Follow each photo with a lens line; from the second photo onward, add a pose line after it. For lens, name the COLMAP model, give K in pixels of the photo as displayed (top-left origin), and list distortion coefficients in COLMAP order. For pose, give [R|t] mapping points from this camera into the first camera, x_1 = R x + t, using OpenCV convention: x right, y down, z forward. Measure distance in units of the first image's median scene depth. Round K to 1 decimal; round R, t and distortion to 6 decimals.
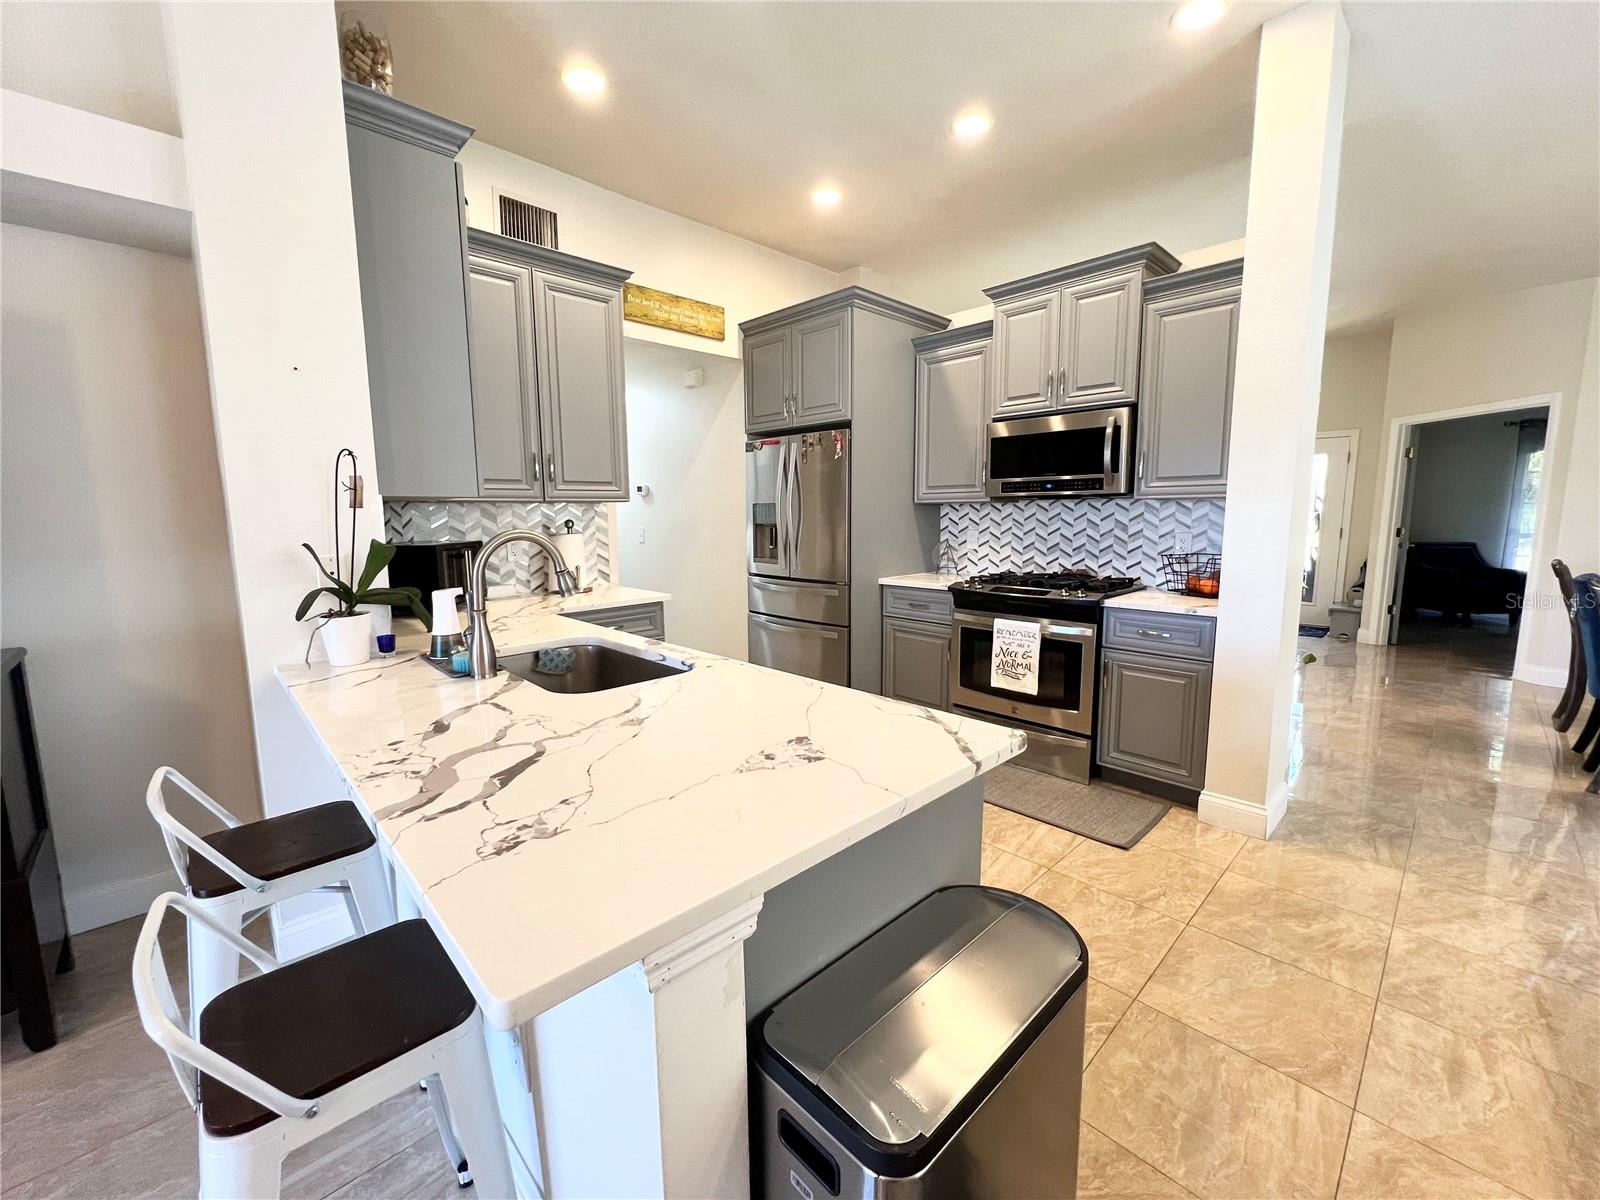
lens RADIAL K [[647.4, 0, 798.0], [0, 647.4, 601.4], [0, 0, 1]] dist [0.002130, 0.000018]
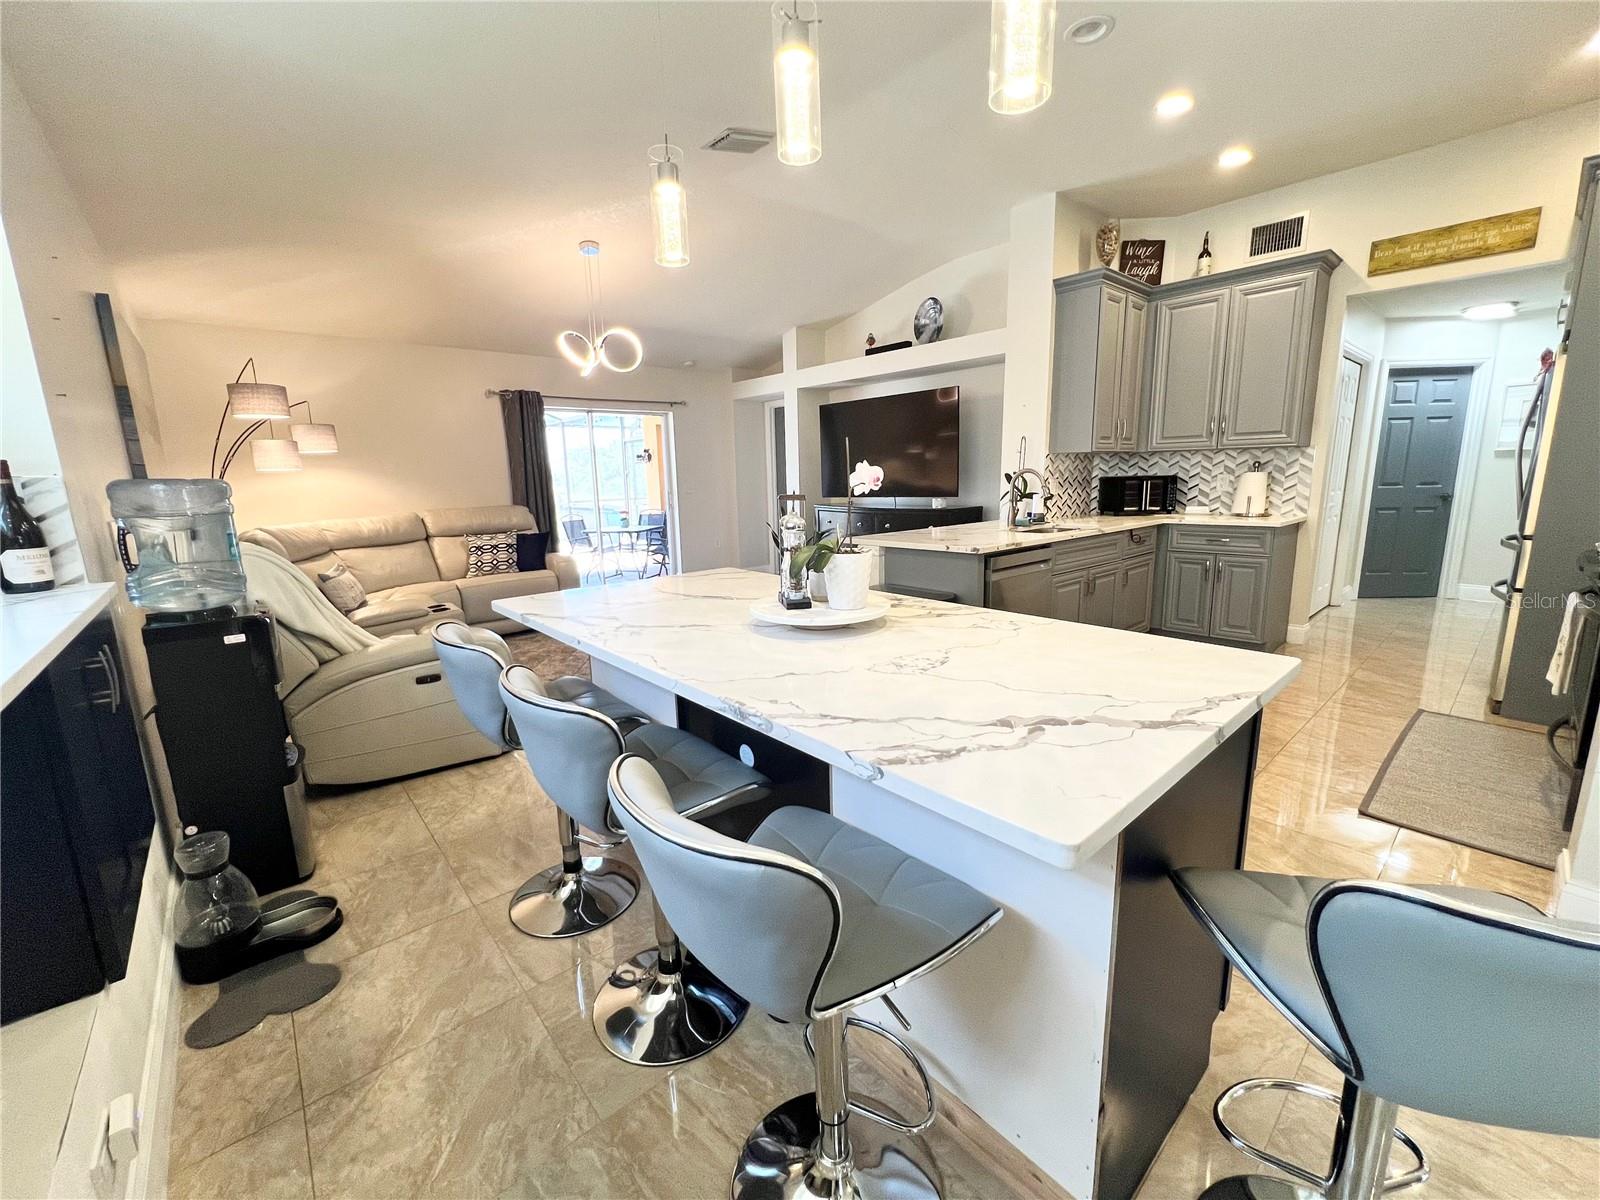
lens RADIAL K [[647.4, 0, 797.6], [0, 647.4, 596.1], [0, 0, 1]] dist [0.002130, 0.000018]
pose [[-0.043629, 0.201969, -0.978420, 0.929764], [-0.107992, 0.972660, 0.205595, -0.023312], [0.993194, 0.114631, -0.020625, 0.105110]]
